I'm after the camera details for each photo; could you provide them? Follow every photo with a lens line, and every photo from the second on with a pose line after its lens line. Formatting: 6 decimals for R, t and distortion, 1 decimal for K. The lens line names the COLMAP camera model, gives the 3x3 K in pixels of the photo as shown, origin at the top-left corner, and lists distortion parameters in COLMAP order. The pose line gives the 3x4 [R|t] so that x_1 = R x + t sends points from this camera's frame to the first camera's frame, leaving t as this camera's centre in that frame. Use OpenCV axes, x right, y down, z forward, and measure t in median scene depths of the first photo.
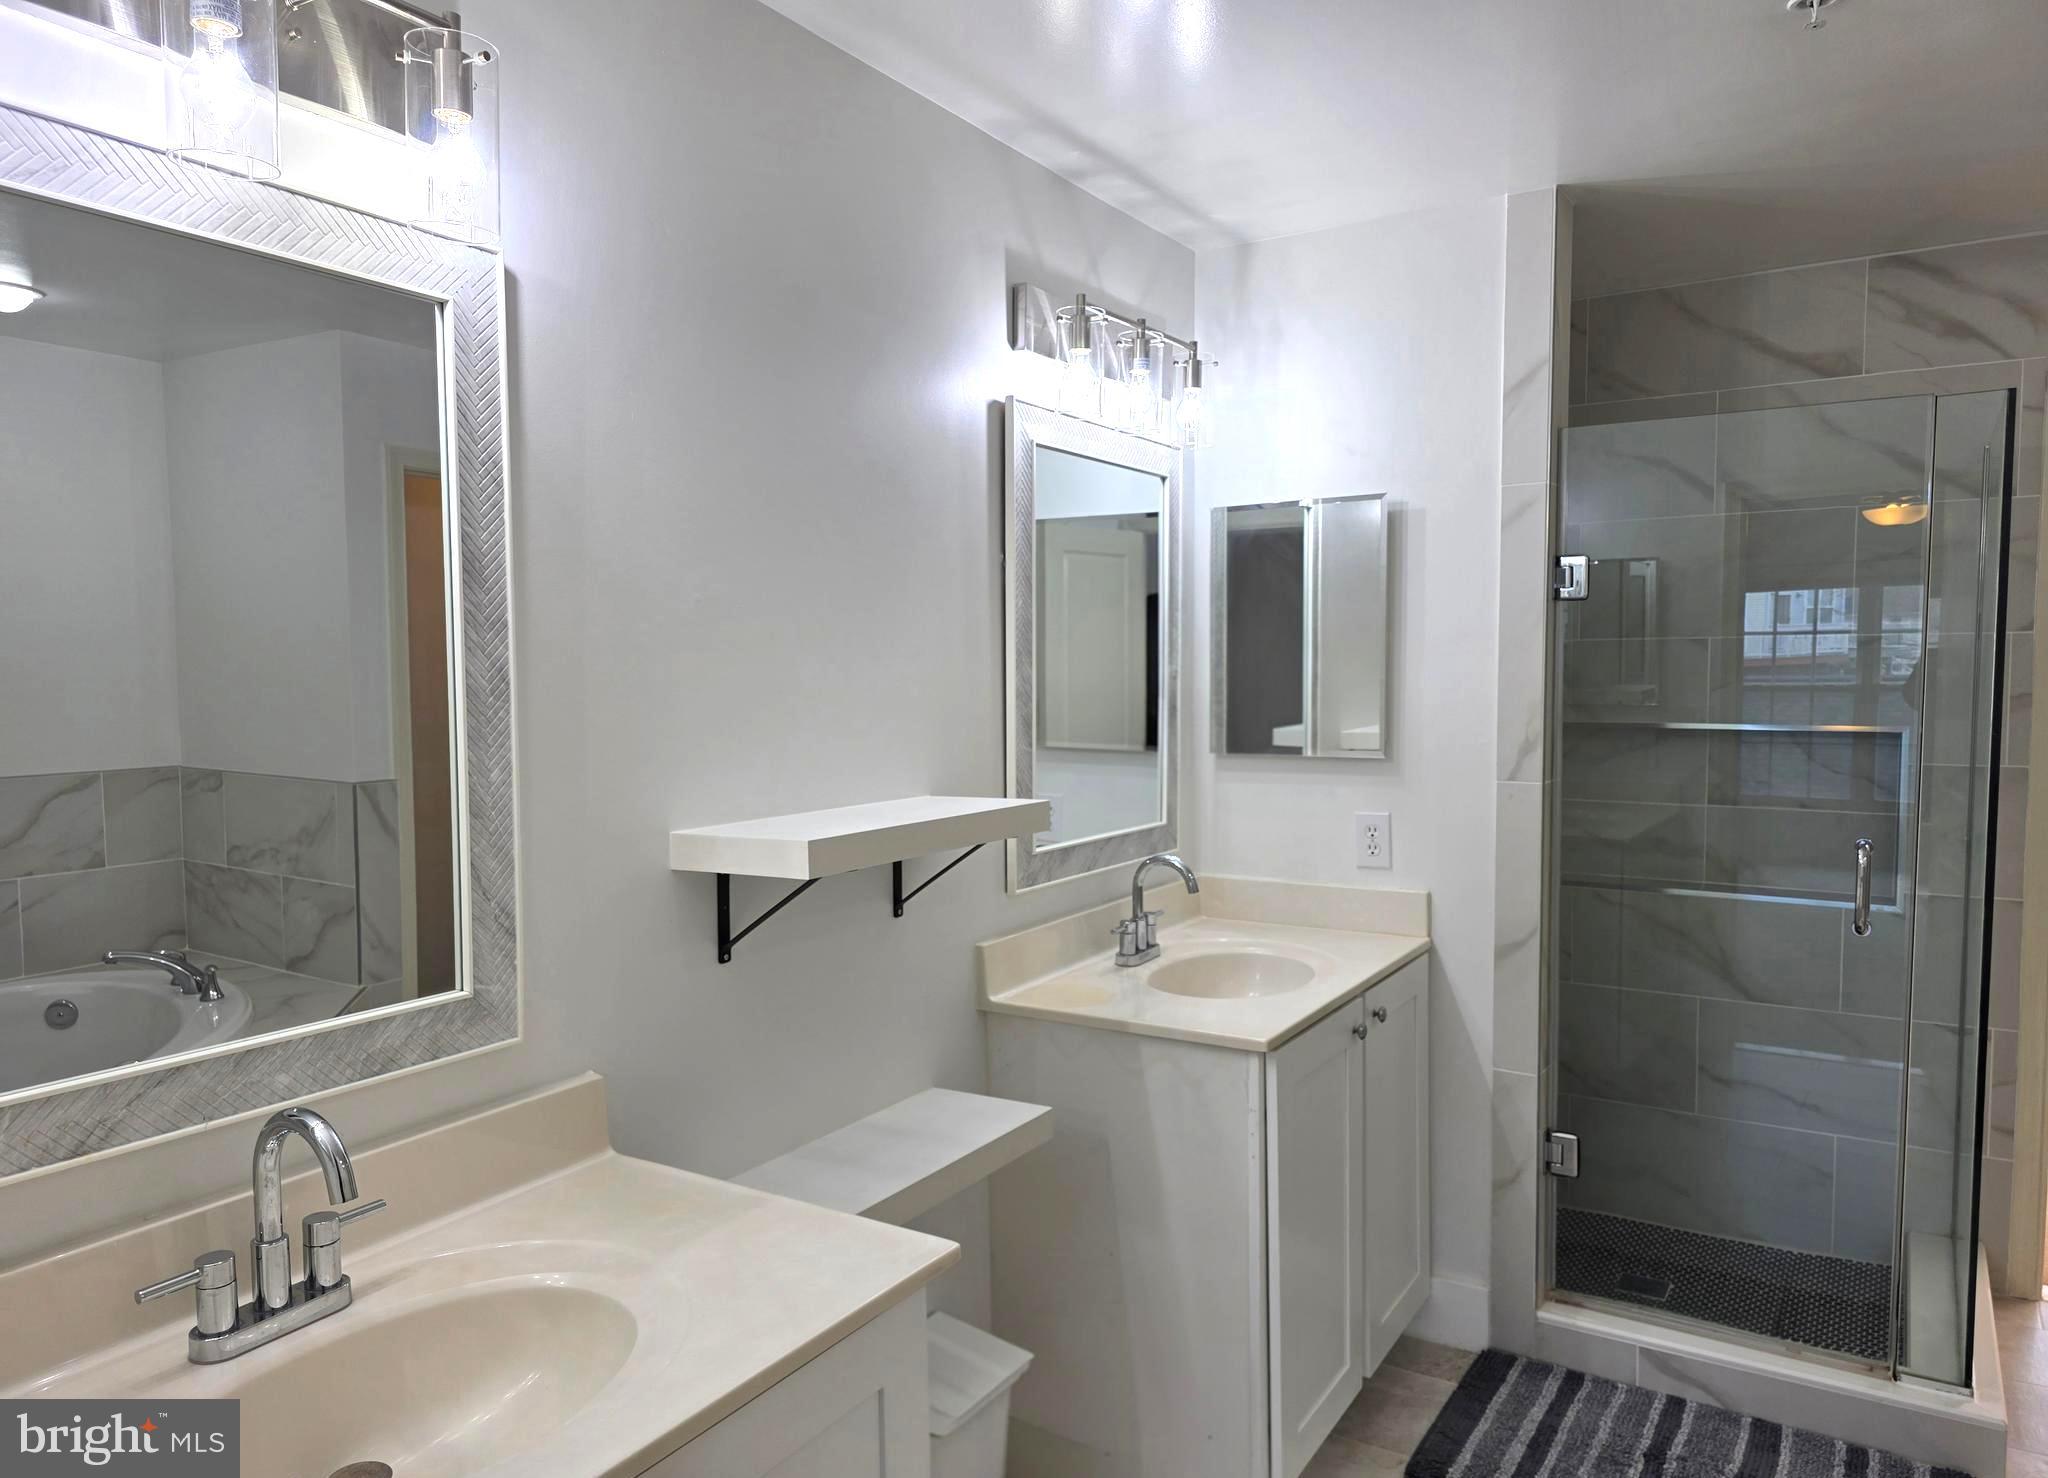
lens RADIAL K [[1381.8, 0, 1024.0], [0, 1381.8, 739.0], [0, 0, 1]] dist [0.002743, 0.000466]
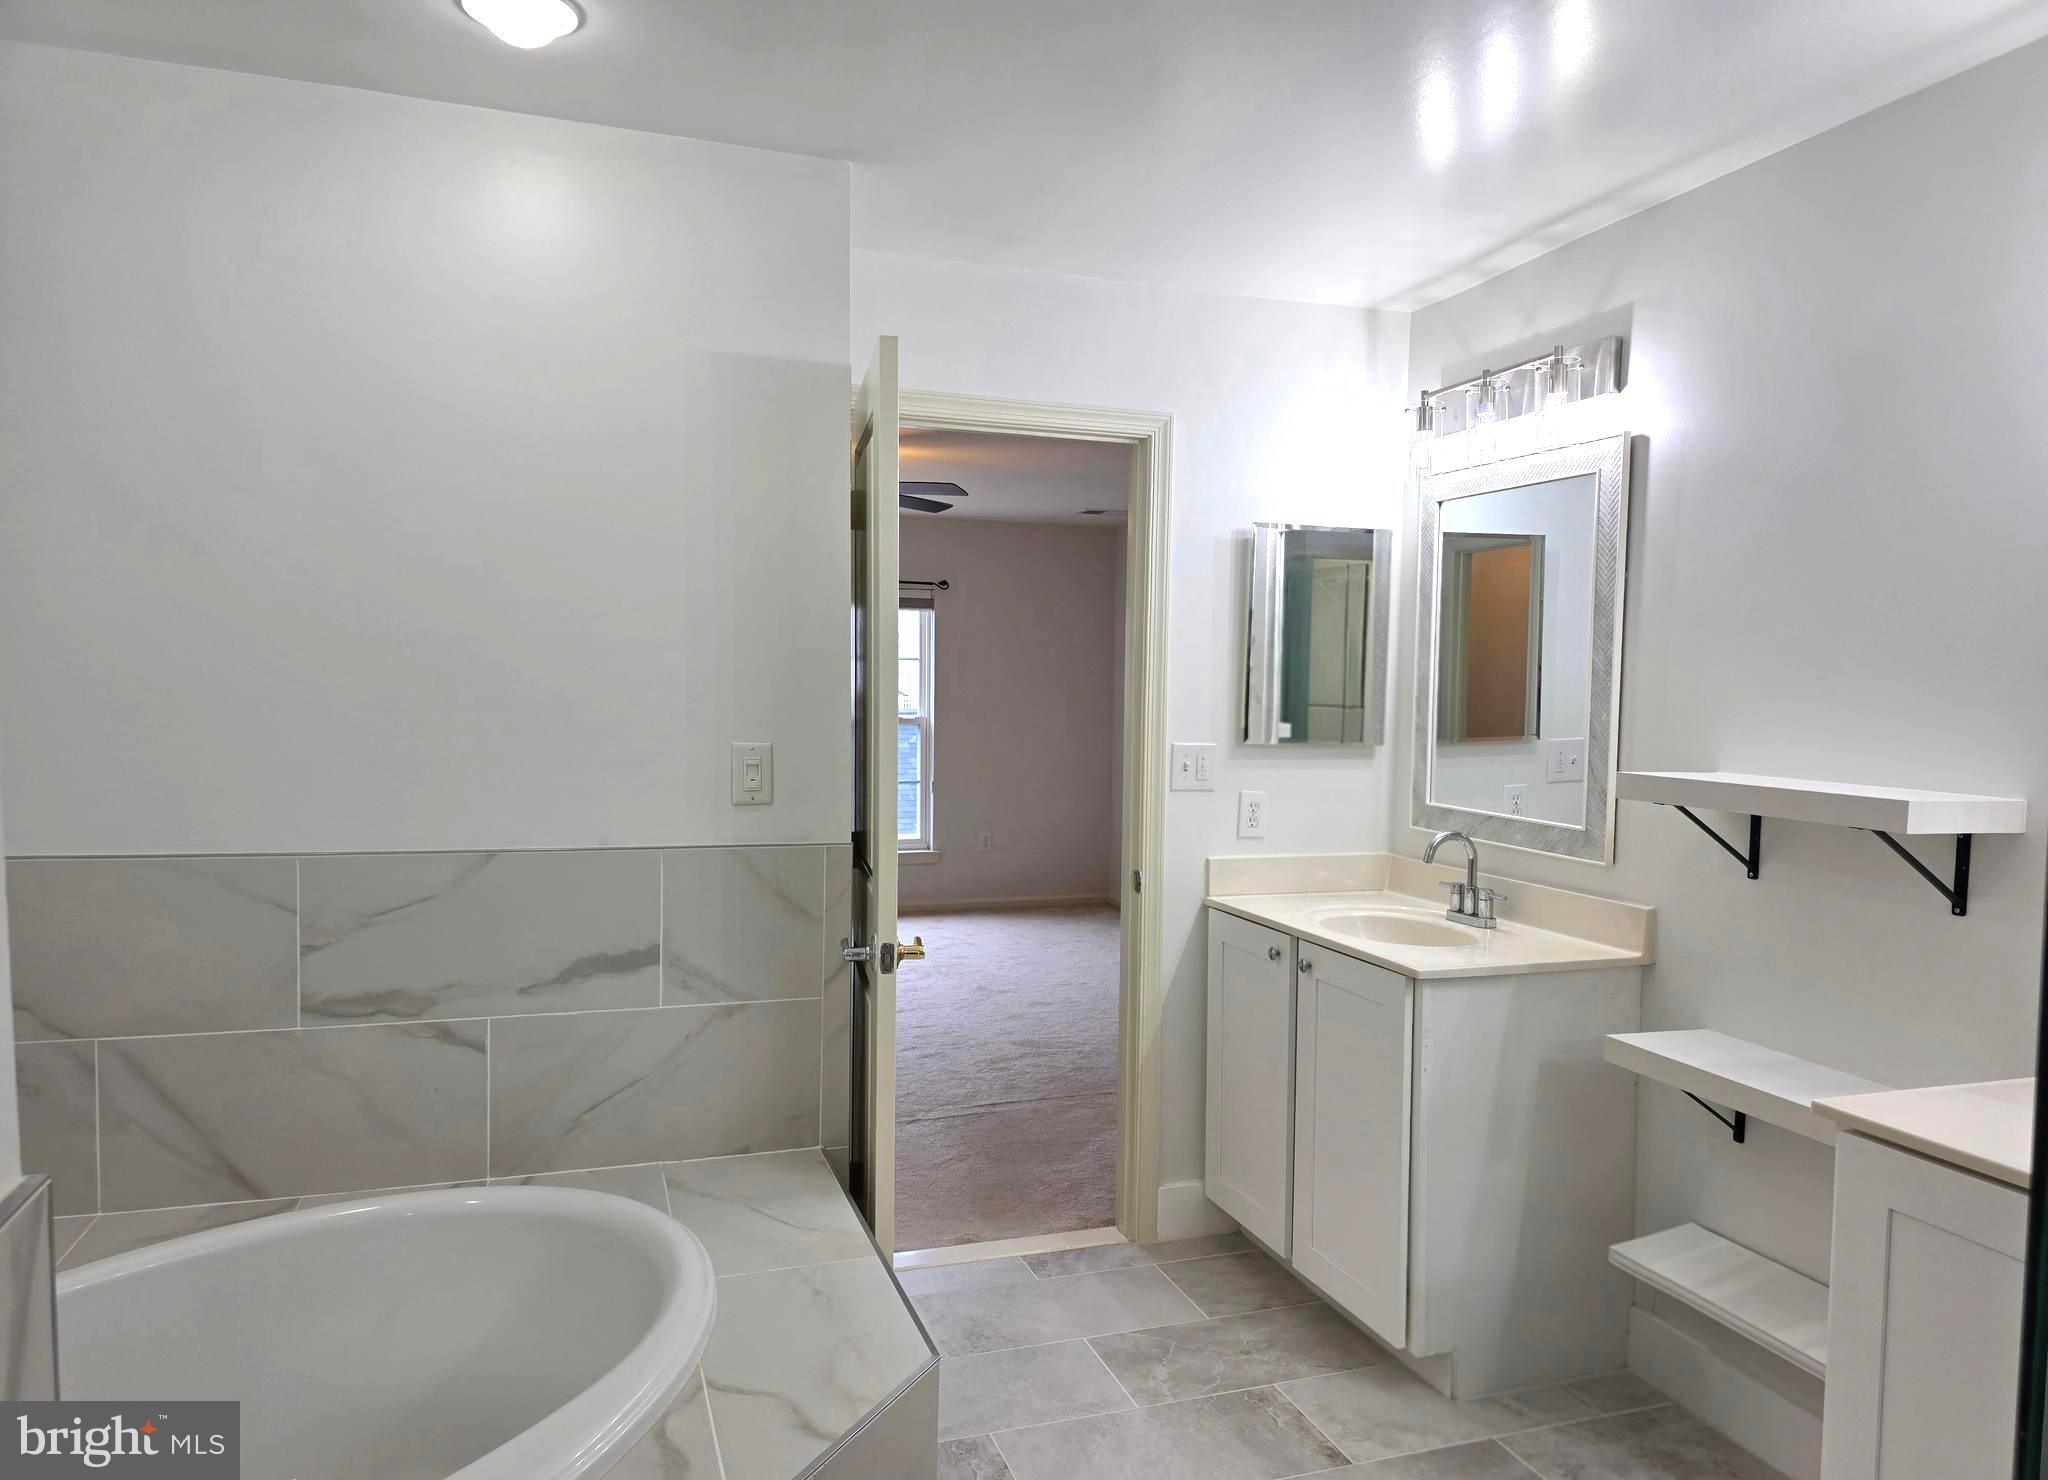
lens RADIAL K [[1381.8, 0, 1024.0], [0, 1381.8, 740.0], [0, 0, 1]] dist [0.002743, 0.000466]
pose [[-0.635834, 0.022058, -0.771510, 1.425672], [-0.066315, 0.994334, 0.083082, -0.031400], [0.768972, 0.103989, -0.630769, 1.526412]]
